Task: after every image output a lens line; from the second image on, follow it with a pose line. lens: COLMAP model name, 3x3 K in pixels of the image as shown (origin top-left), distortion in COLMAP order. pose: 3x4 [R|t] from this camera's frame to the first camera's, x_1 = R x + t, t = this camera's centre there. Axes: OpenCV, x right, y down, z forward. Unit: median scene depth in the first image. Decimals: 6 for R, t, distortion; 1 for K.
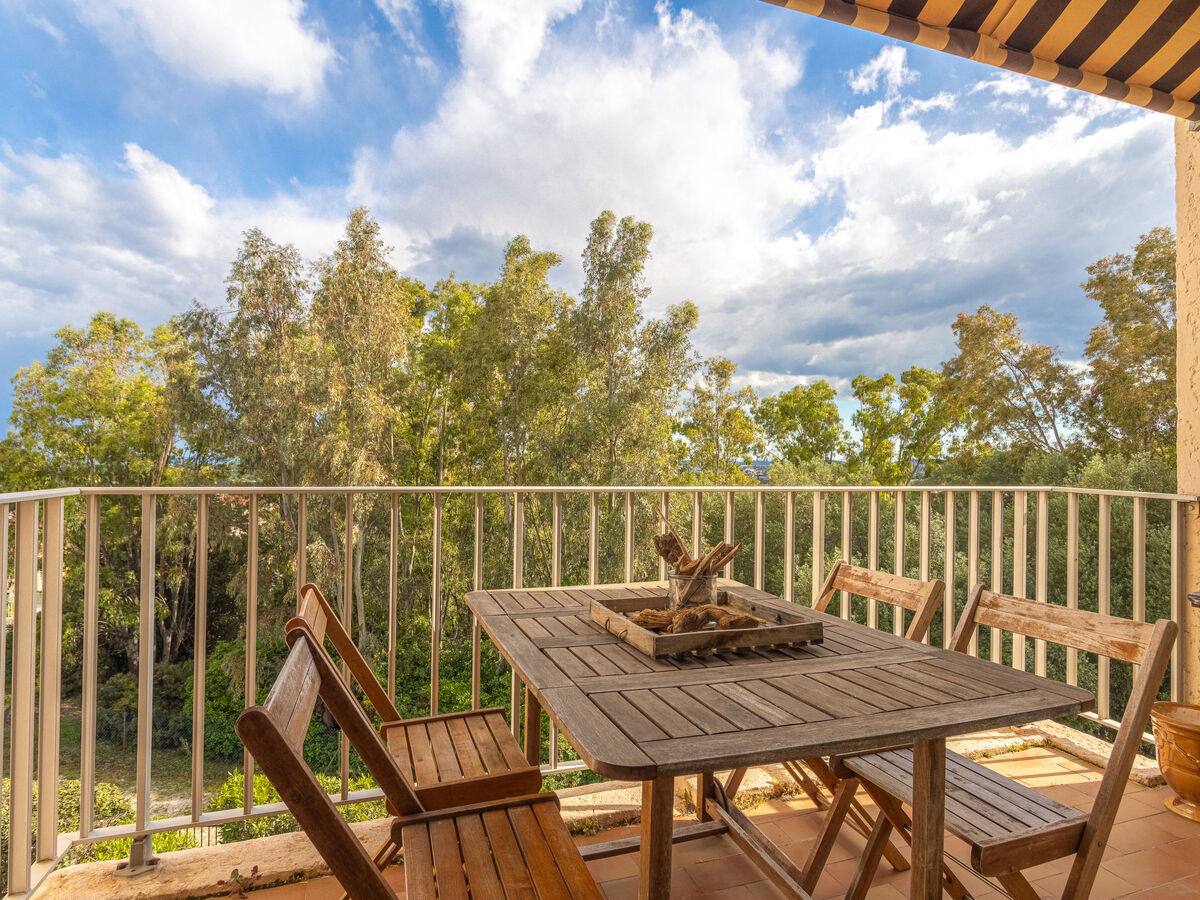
lens RADIAL K [[652.1, 0, 602.6], [0, 652.1, 455.0], [0, 0, 1]] dist [0.002809, 0.000282]
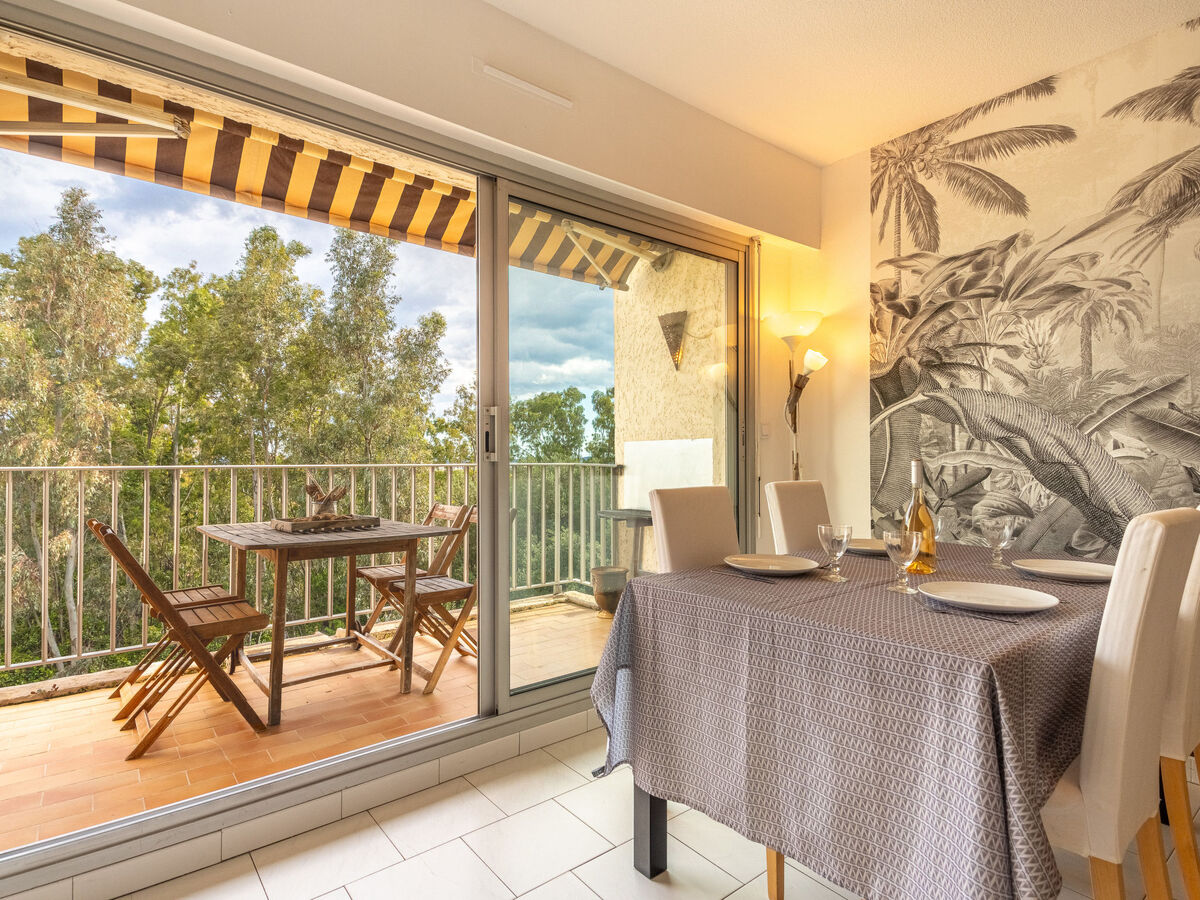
lens RADIAL K [[645.0, 0, 601.5], [0, 645.0, 465.7], [0, 0, 1]] dist [0.049676, -0.000669]
pose [[0.945670, -0.017277, 0.324668, 0.032346], [0.011178, 0.999724, 0.020639, 0.003674], [-0.324935, -0.015889, 0.945603, -0.134146]]
